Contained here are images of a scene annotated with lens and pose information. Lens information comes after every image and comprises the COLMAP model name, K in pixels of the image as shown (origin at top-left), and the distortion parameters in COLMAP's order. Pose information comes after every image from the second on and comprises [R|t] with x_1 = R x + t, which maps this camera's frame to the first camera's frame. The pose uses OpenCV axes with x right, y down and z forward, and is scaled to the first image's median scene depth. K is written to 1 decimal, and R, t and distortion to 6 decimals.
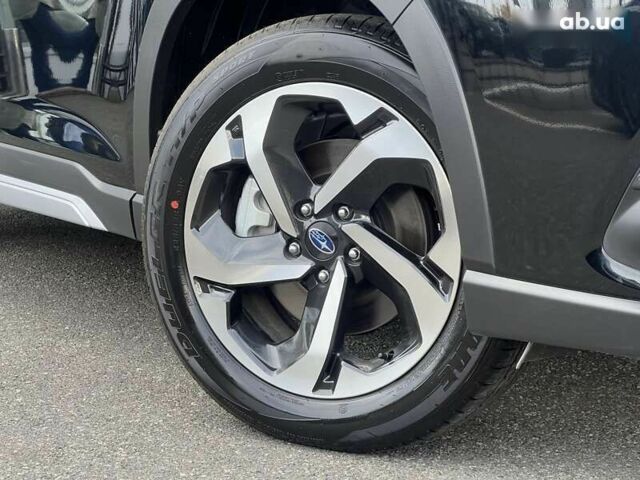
lens RADIAL K [[1420.8, 0, 320.0], [0, 1420.8, 240.0], [0, 0, 1]] dist [-0.251347, 6.798207]
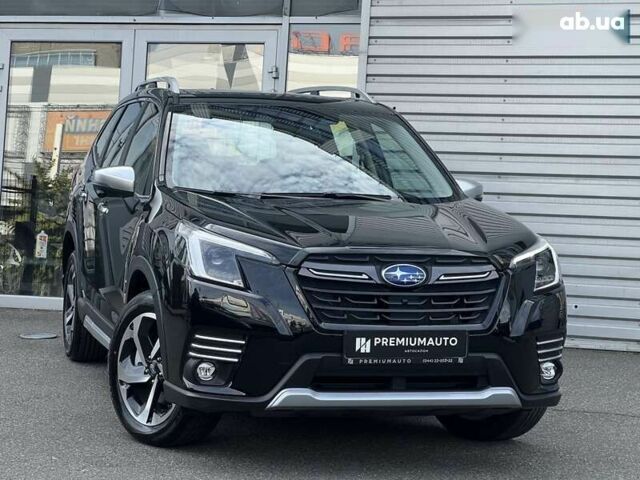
lens RADIAL K [[1420.8, 0, 320.0], [0, 1420.8, 240.0], [0, 0, 1]] dist [-0.251347, 6.798207]
pose [[0.954436, 0.039062, -0.295848, 1.123350], [-0.066715, 0.994234, -0.083957, -0.039103], [0.290862, 0.099869, 0.951538, -1.579618]]
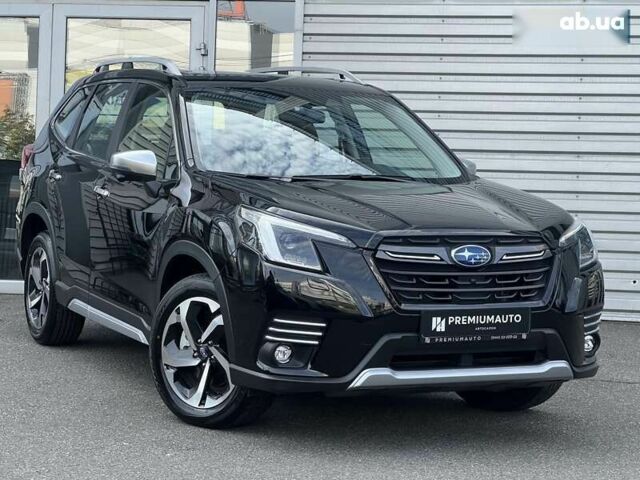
lens RADIAL K [[1420.8, 0, 320.0], [0, 1420.8, 240.0], [0, 0, 1]] dist [-0.251347, 6.798207]
pose [[0.985695, 0.027462, -0.166287, 0.686237], [-0.039529, 0.996784, -0.069703, -0.034574], [0.163838, 0.075279, 0.983611, -1.740287]]
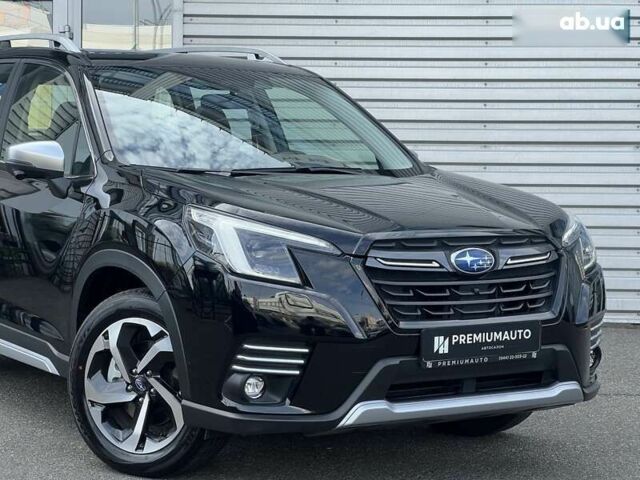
lens RADIAL K [[1420.8, 0, 320.0], [0, 1420.8, 240.0], [0, 0, 1]] dist [-0.251347, 6.798207]
pose [[0.999212, 0.005910, -0.039244, 0.381836], [-0.008694, 0.997428, -0.071149, -0.072994], [0.038723, 0.071434, 0.996693, -1.311690]]
